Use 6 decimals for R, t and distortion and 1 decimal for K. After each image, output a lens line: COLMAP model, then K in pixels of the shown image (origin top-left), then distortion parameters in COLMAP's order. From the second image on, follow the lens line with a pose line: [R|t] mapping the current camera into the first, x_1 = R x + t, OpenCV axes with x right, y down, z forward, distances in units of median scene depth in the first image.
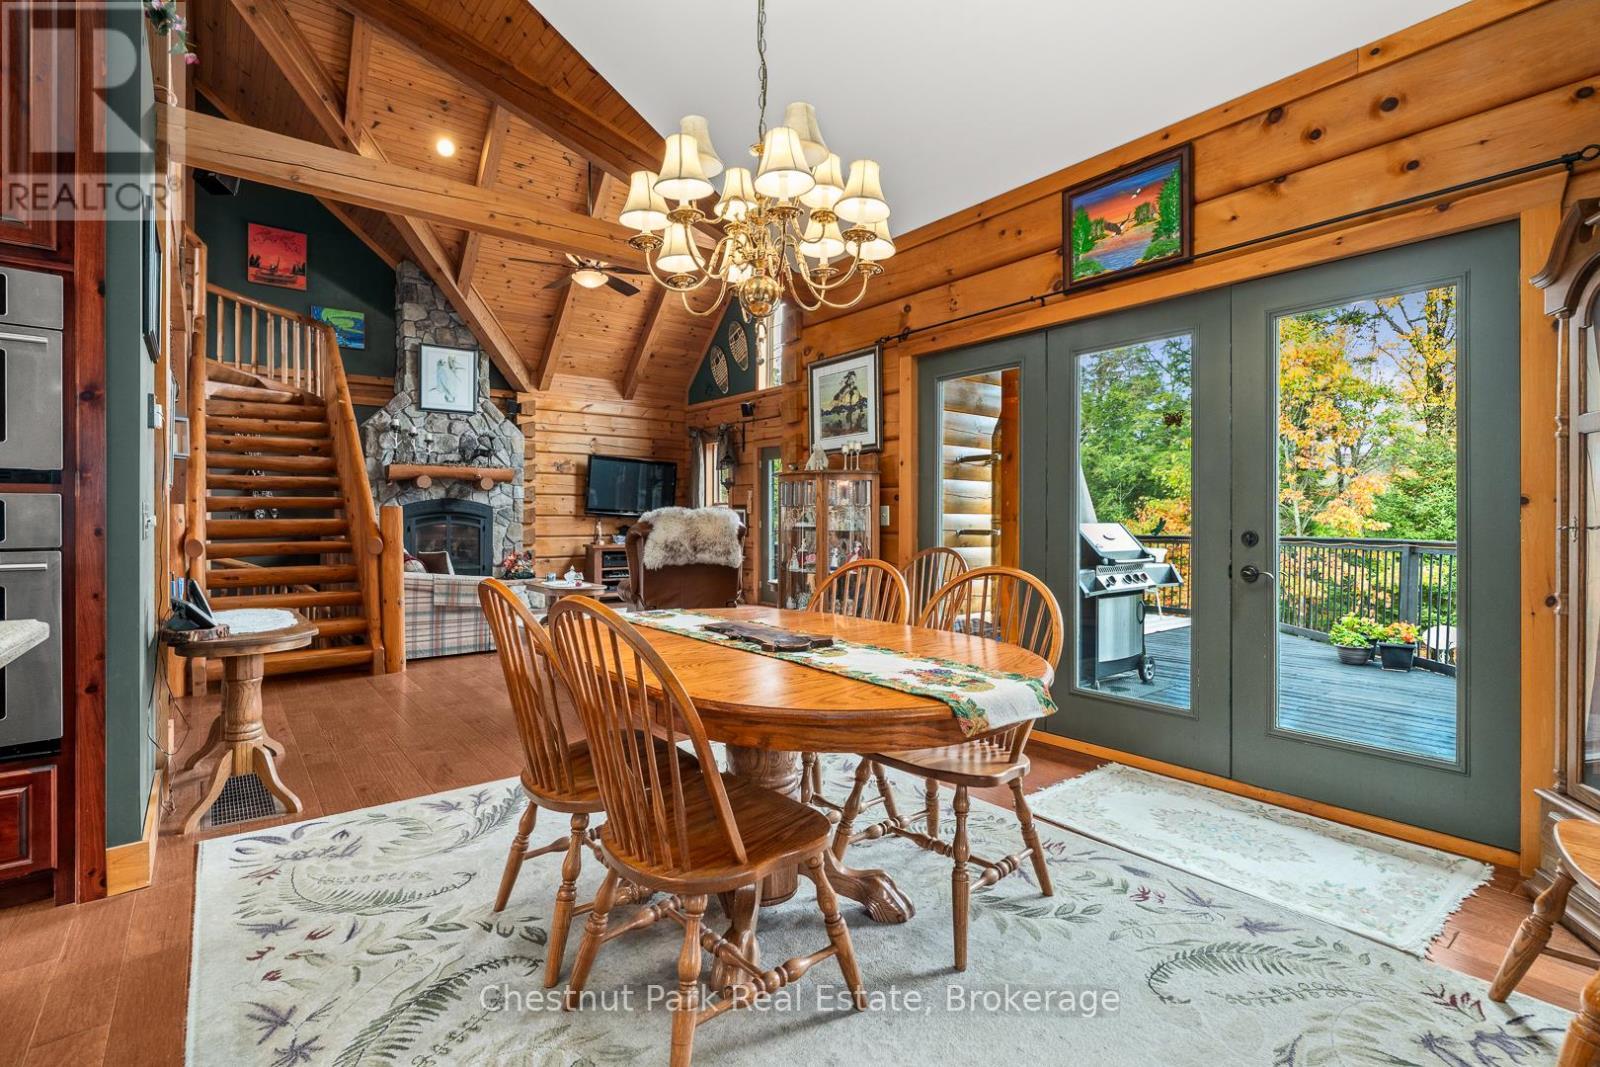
lens RADIAL K [[736.2, 0, 797.5], [0, 736.2, 526.3], [0, 0, 1]] dist [0.000072, -0.000003]
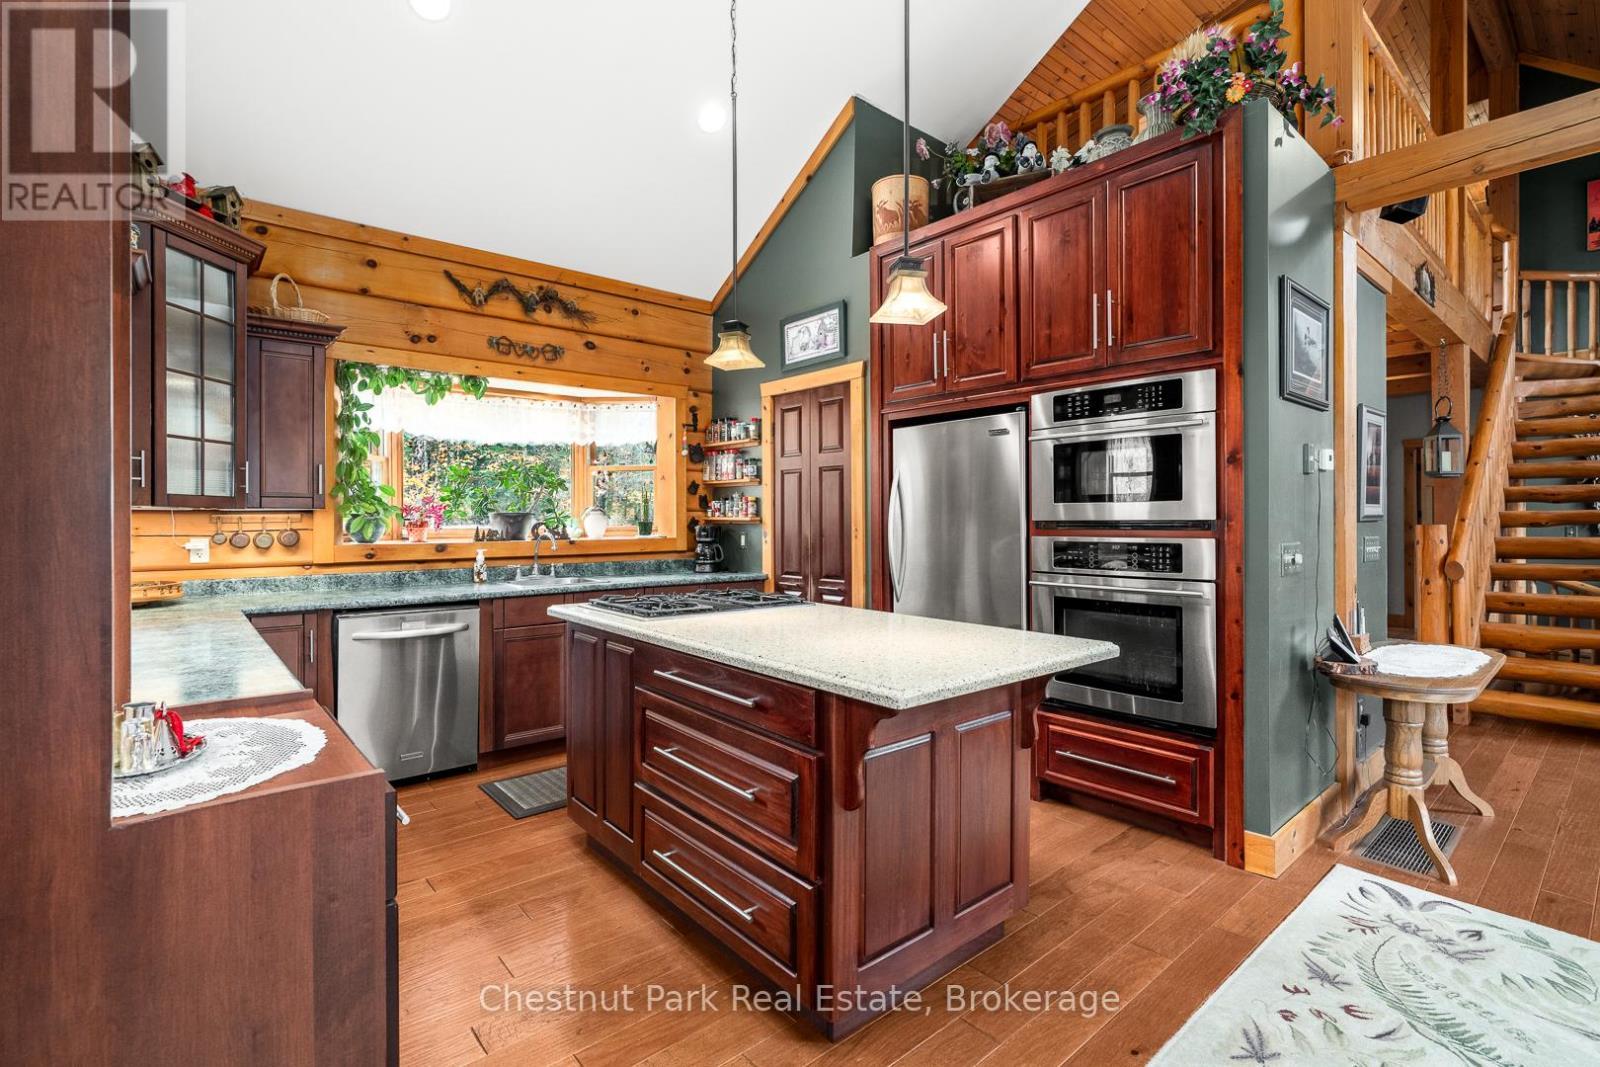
lens RADIAL K [[736.2, 0, 800.9], [0, 736.2, 526.6], [0, 0, 1]] dist [0.000072, -0.000003]
pose [[0.034665, 0.010717, -0.999342, 0.943708], [-0.003976, 0.999936, 0.010585, -0.280721], [0.999391, 0.003607, 0.034706, 0.879467]]
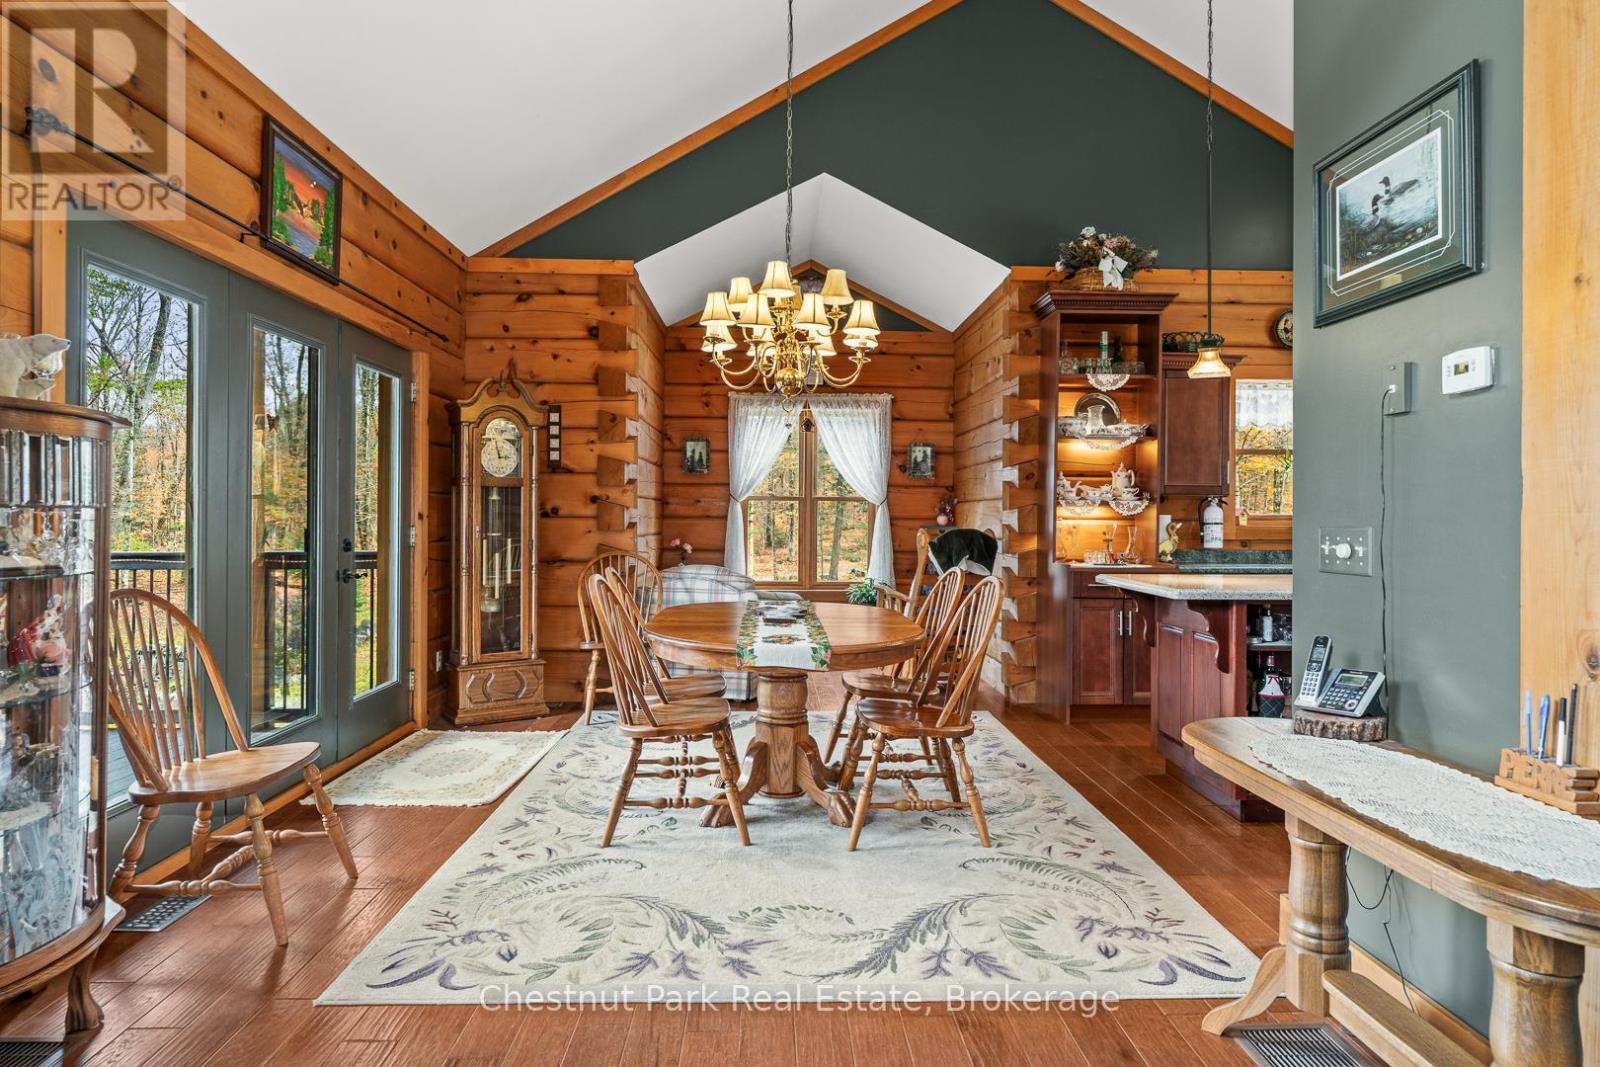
lens RADIAL K [[888.9, 0, 797.1], [0, 888.9, 523.1], [0, 0, 1]] dist [-0.005377, -0.001160]
pose [[-0.794594, -0.010385, 0.607052, -4.291324], [-0.003809, 0.999919, 0.012120, -0.204256], [-0.607129, 0.007318, -0.794570, 9.029338]]
